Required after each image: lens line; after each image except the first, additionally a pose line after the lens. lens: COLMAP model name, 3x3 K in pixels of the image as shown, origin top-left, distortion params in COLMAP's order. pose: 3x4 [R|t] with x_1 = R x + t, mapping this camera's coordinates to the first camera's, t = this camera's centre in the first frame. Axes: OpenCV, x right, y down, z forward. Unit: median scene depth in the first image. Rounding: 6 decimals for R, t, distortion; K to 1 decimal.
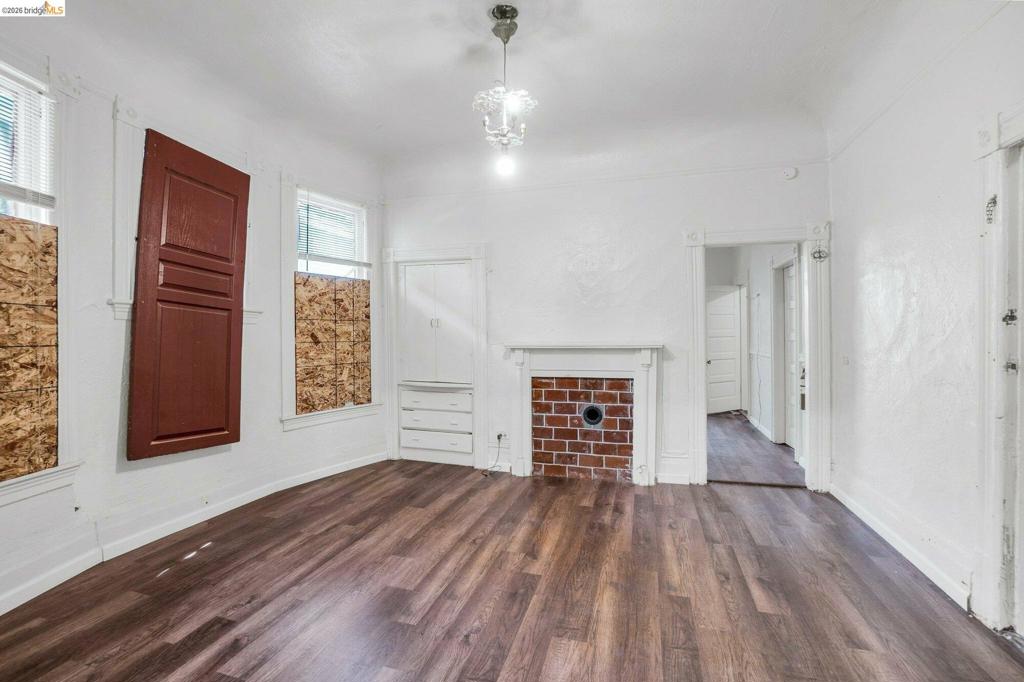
lens RADIAL K [[455.1, 0, 511.1], [0, 455.1, 335.2], [0, 0, 1]] dist [-0.062614, 0.023059]
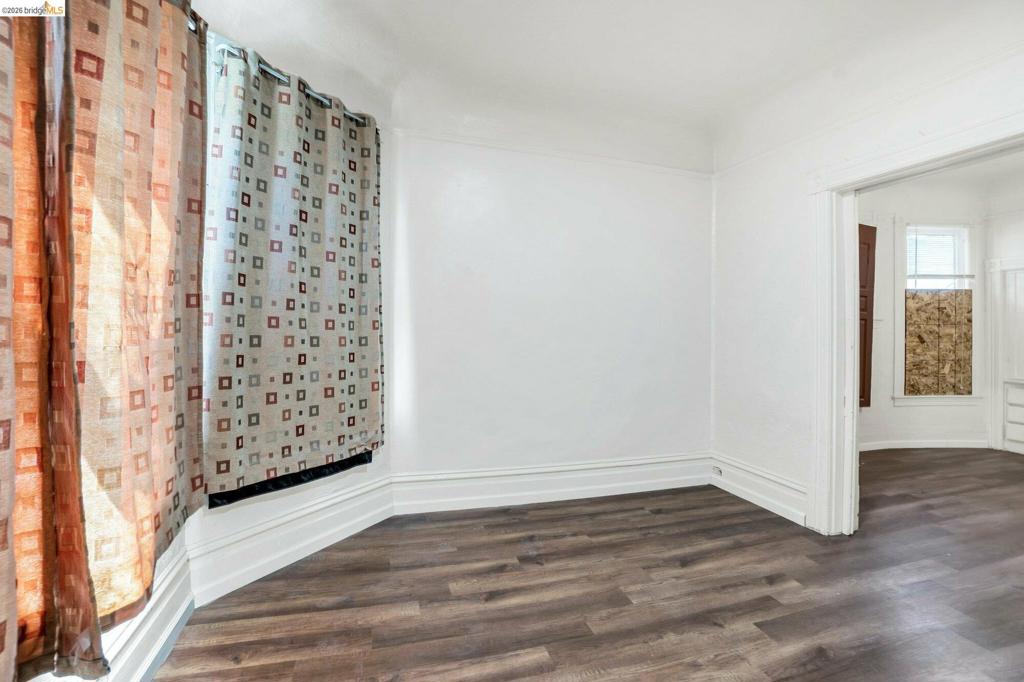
lens RADIAL K [[455.1, 0, 511.1], [0, 455.1, 335.2], [0, 0, 1]] dist [-0.062614, 0.023059]
pose [[0.556683, 0.016958, -0.830552, -0.041681], [-0.005416, 0.999844, 0.016784, -0.017583], [0.830707, -0.004845, 0.556688, -0.657580]]
